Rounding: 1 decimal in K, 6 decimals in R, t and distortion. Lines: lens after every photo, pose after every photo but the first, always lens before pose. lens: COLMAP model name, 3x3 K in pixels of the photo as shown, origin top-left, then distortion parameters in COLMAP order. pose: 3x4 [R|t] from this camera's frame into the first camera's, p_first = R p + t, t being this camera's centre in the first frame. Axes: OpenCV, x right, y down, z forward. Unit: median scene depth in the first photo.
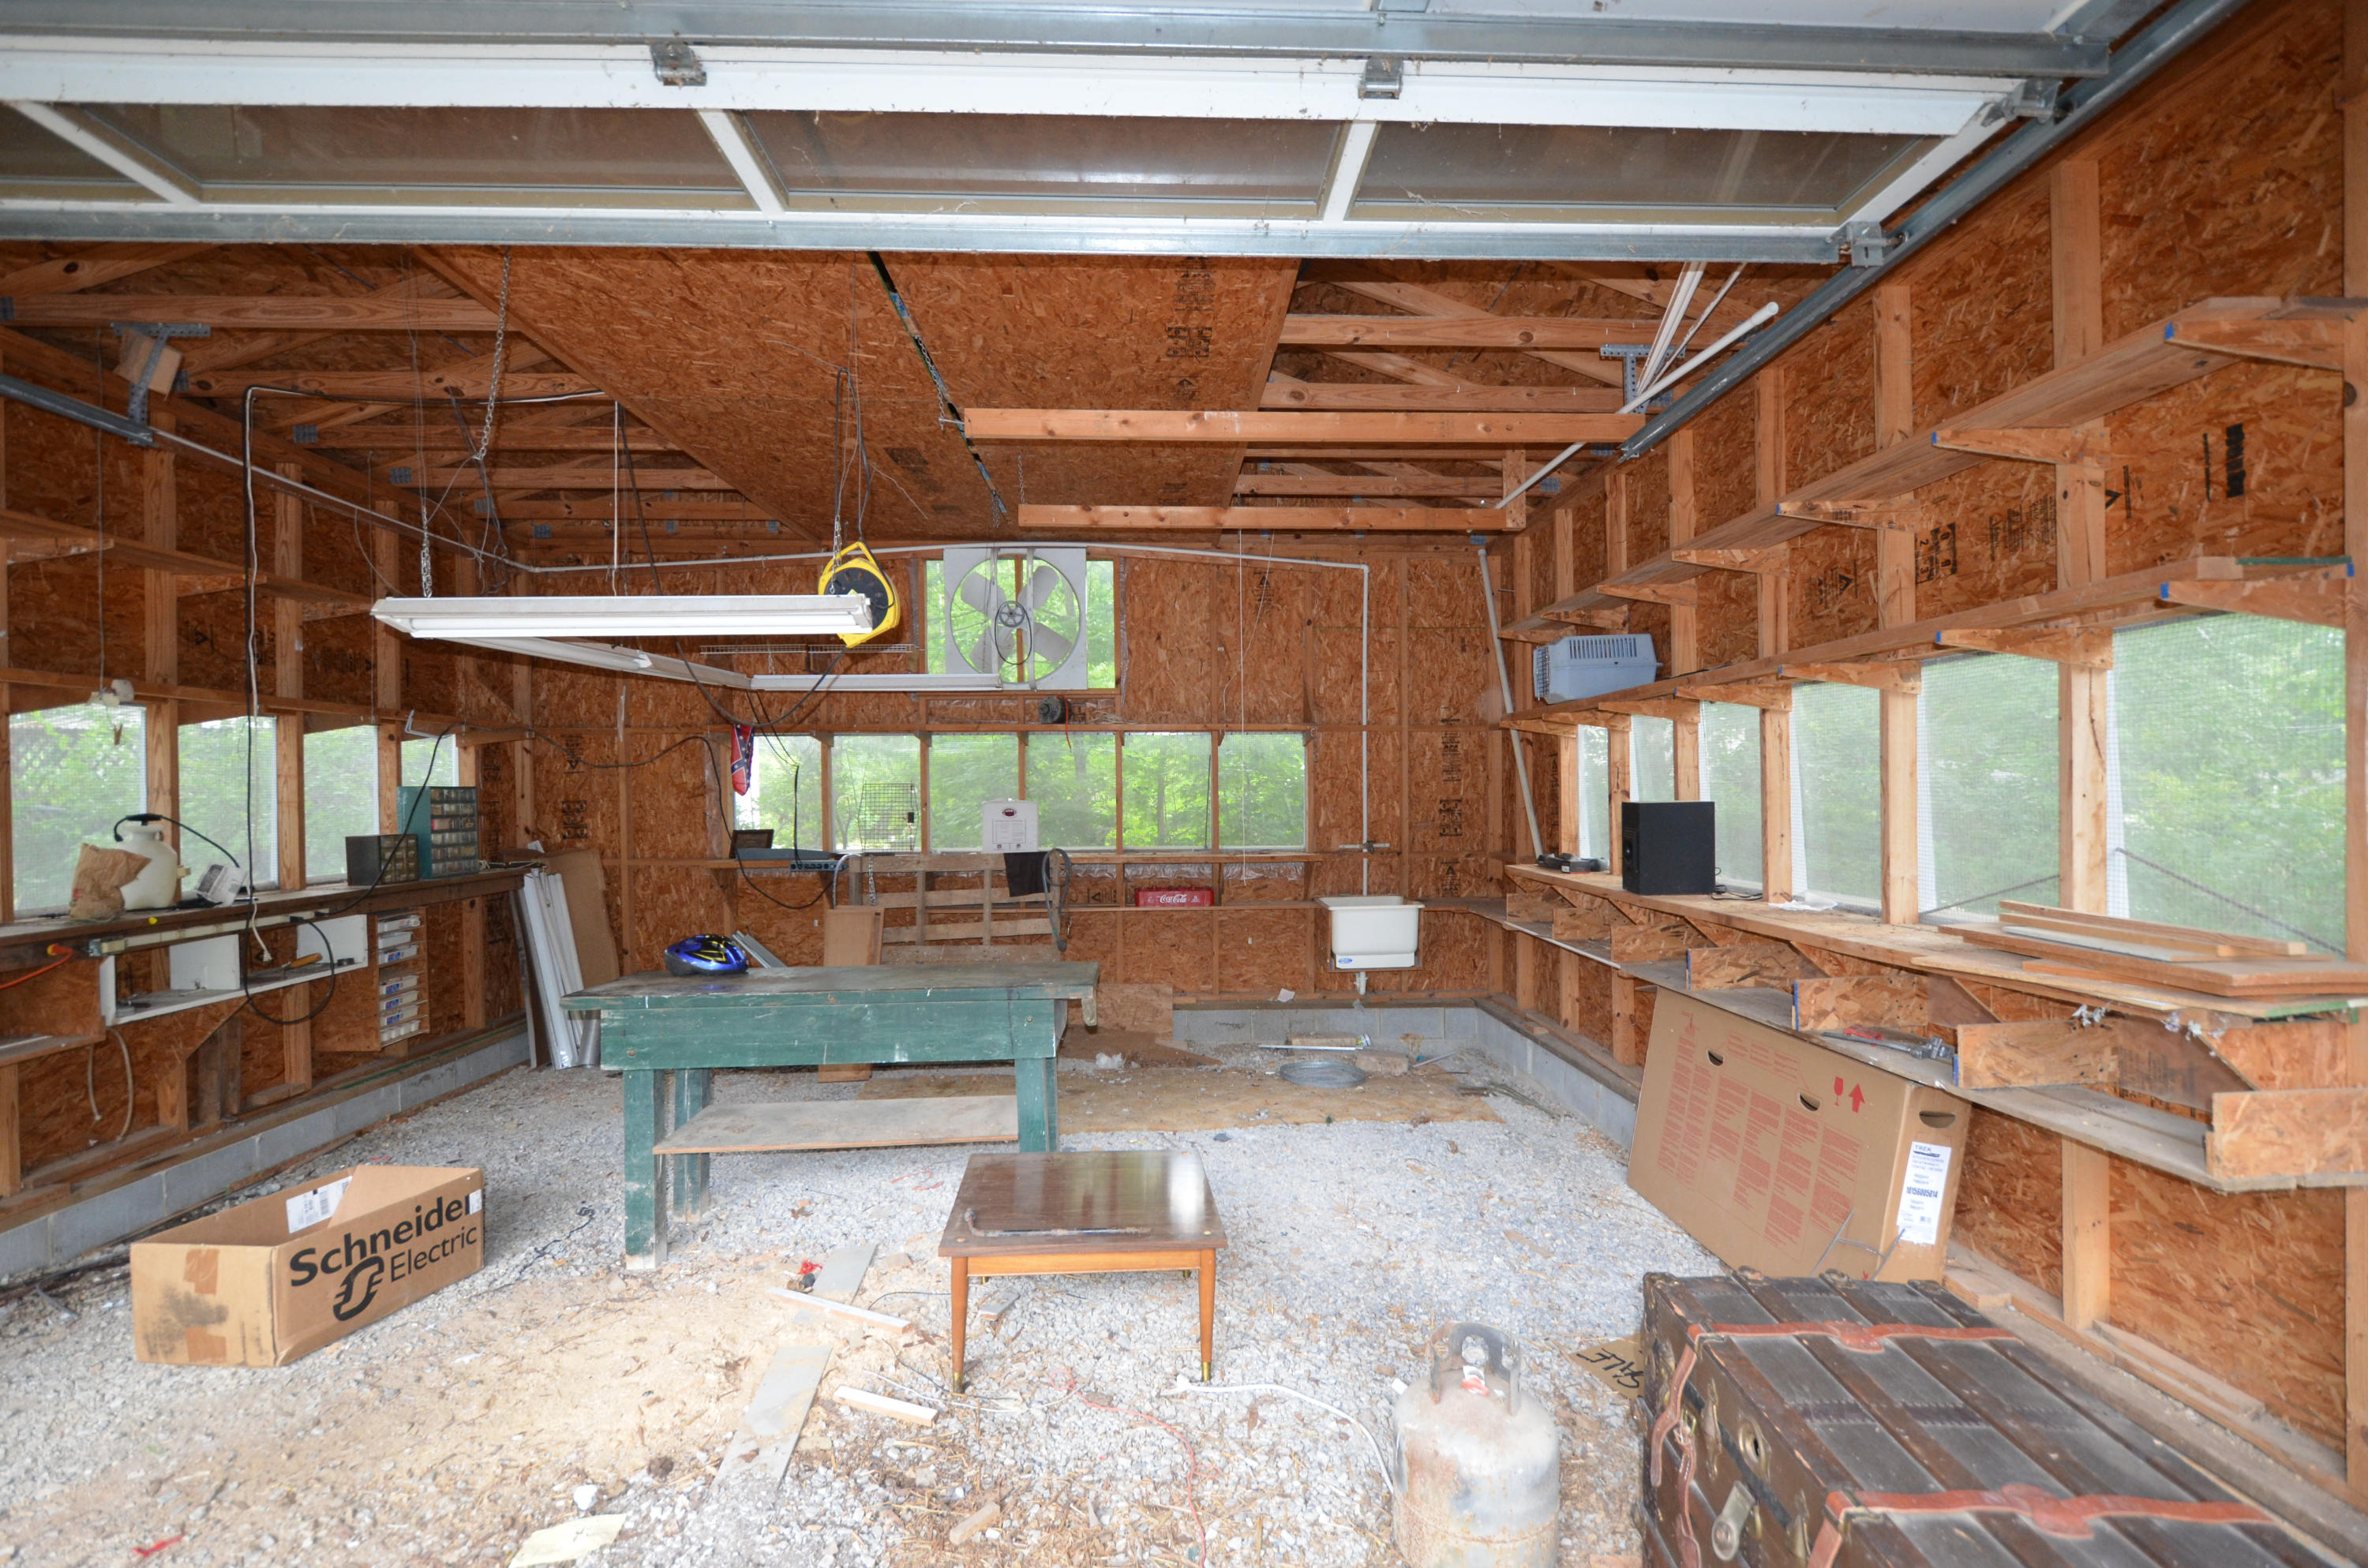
lens RADIAL K [[1009.4, 0, 1190.0], [0, 1009.4, 806.5], [0, 0, 1]] dist [0.000085, 0.000048]
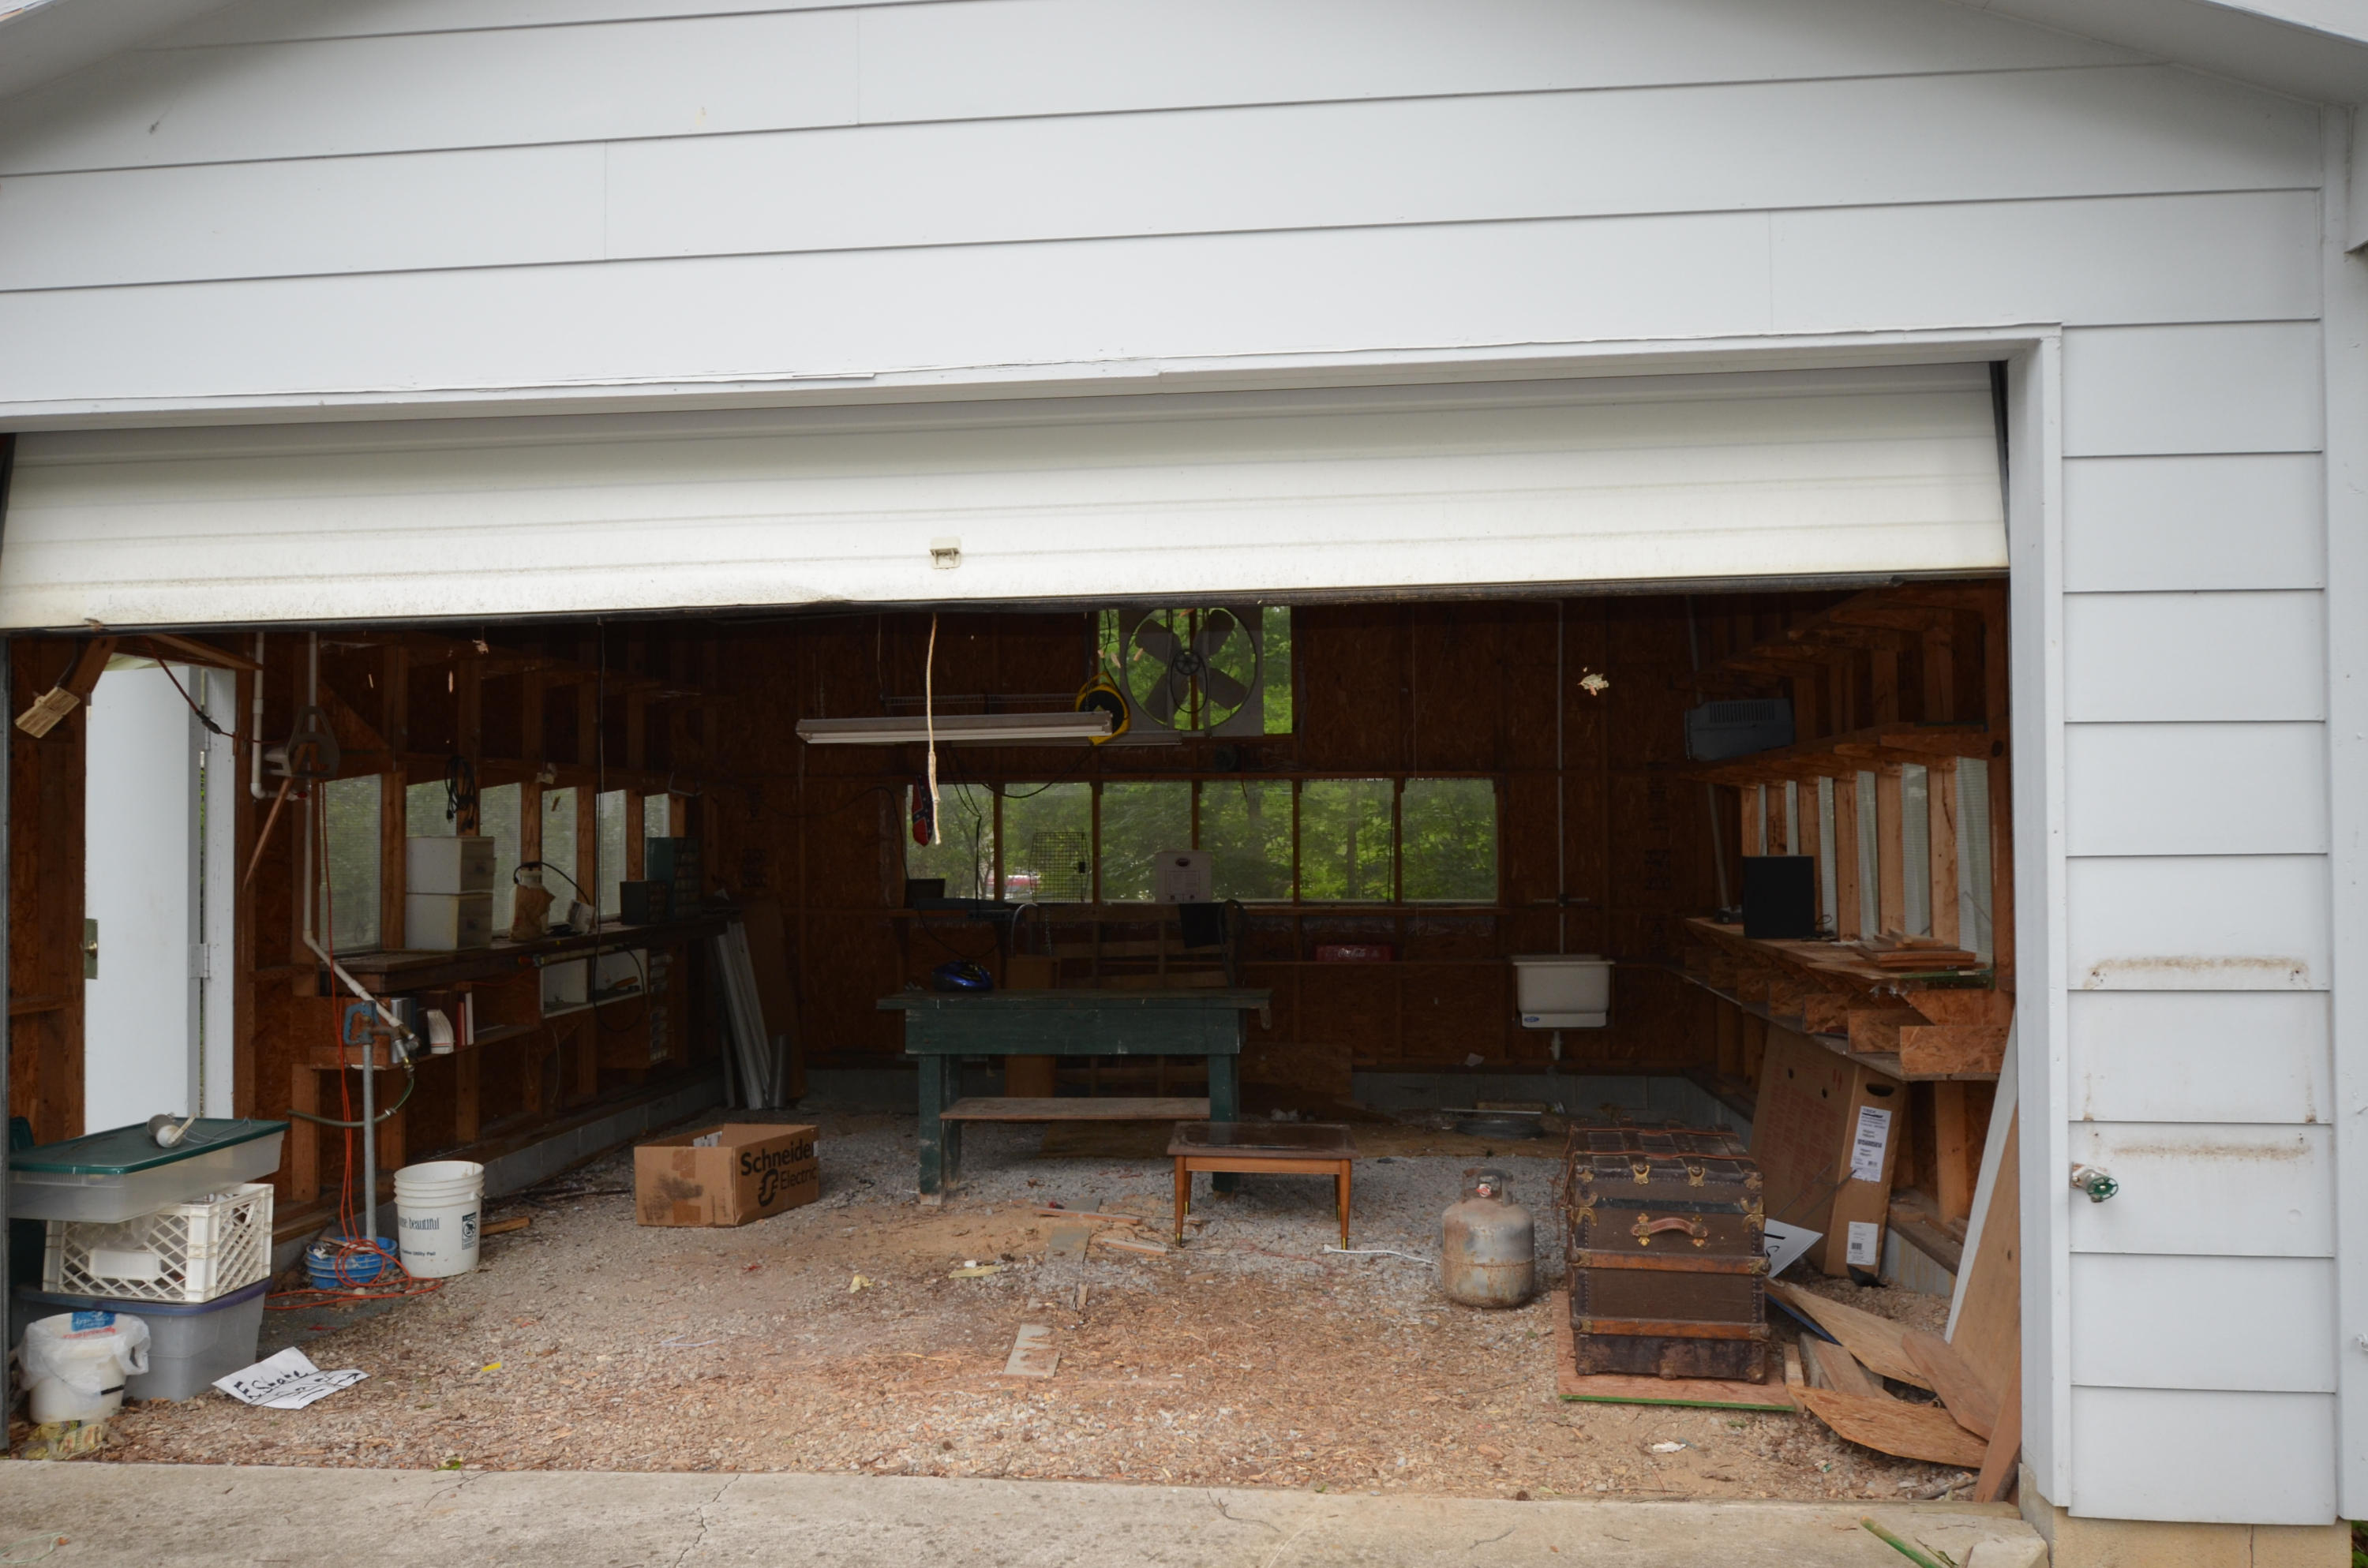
lens RADIAL K [[1690.6, 0, 1191.7], [0, 1690.6, 795.2], [0, 0, 1]] dist [-0.013217, -0.000628]
pose [[0.989961, -0.002060, -0.141324, 0.061664], [-0.002575, 0.999465, -0.032606, -0.006183], [0.141315, 0.032643, 0.989426, -0.632179]]
